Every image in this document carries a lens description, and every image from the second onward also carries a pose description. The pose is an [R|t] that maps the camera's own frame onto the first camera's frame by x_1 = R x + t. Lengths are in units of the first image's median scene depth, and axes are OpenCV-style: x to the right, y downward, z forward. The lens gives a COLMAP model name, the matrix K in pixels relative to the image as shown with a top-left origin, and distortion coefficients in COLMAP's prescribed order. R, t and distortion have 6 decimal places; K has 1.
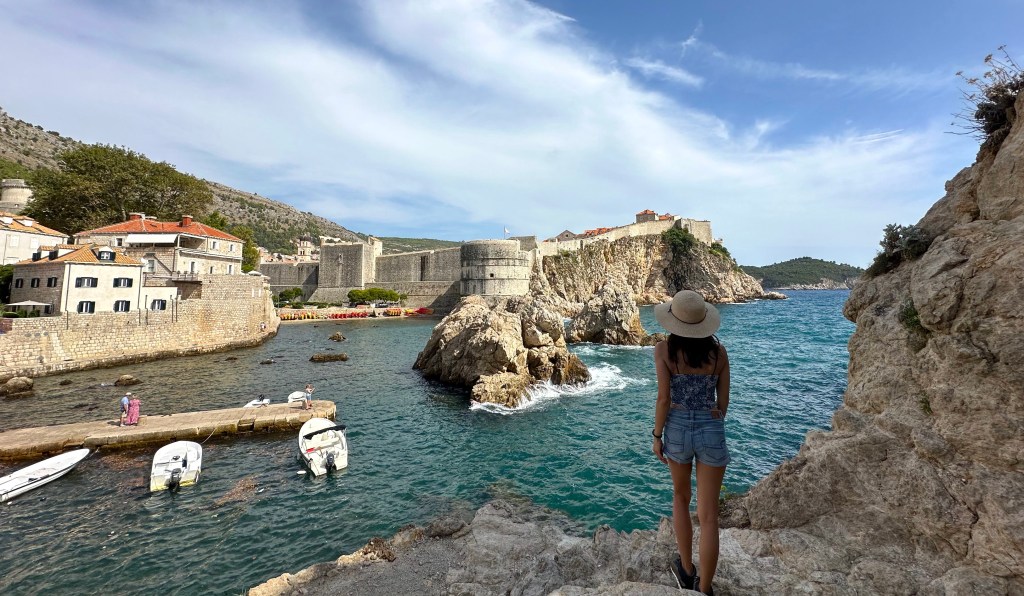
lens RADIAL K [[411.5, 0, 510.5], [0, 411.5, 250.2], [0, 0, 1]] dist [-0.002462, 0.000955]
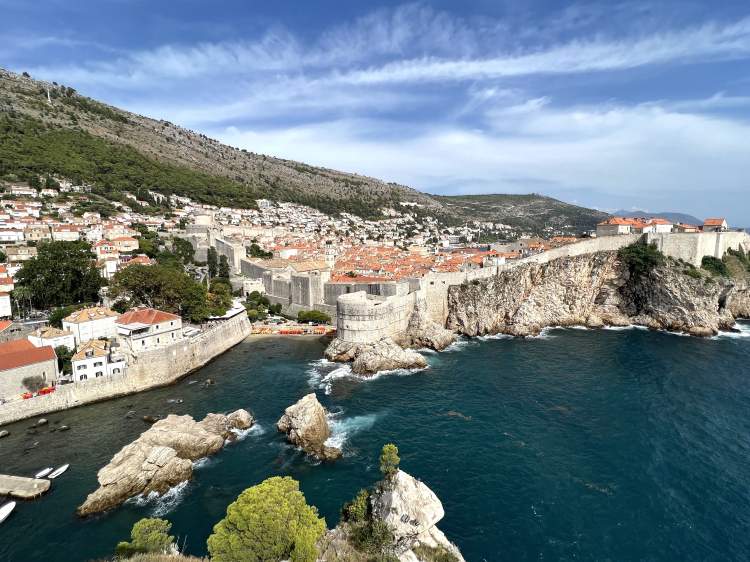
lens RADIAL K [[351.3, 0, 375.3], [0, 351.3, 281.4], [0, 0, 1]] dist [-0.000330, -0.000785]
pose [[0.853634, 0.060501, -0.517348, 0.397636], [0.055112, 0.977165, 0.205210, -0.202604], [0.517950, -0.203687, 0.830807, 0.083564]]
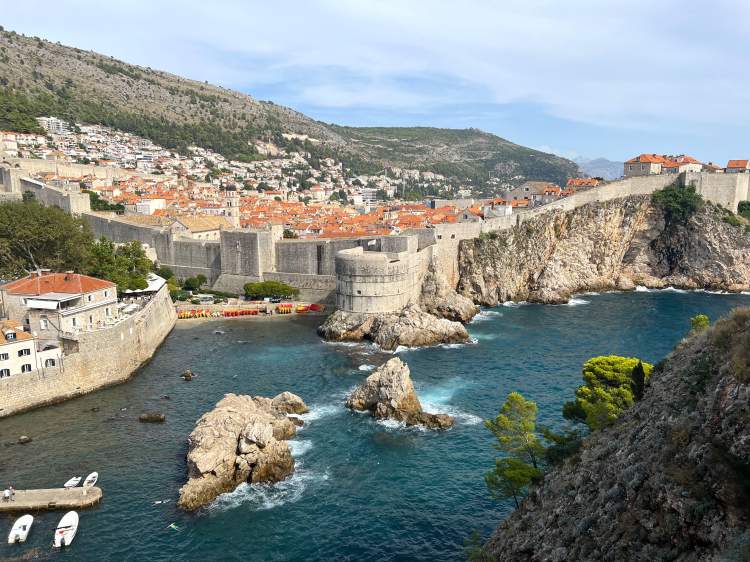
lens RADIAL K [[547.2, 0, 375.9], [0, 547.2, 286.3], [0, 0, 1]] dist [0.061059, -0.063996]
pose [[0.958163, 0.052828, -0.281306, 0.229900], [0.022620, 0.965770, 0.258413, -0.184985], [0.285328, -0.253965, 0.924170, -0.114580]]
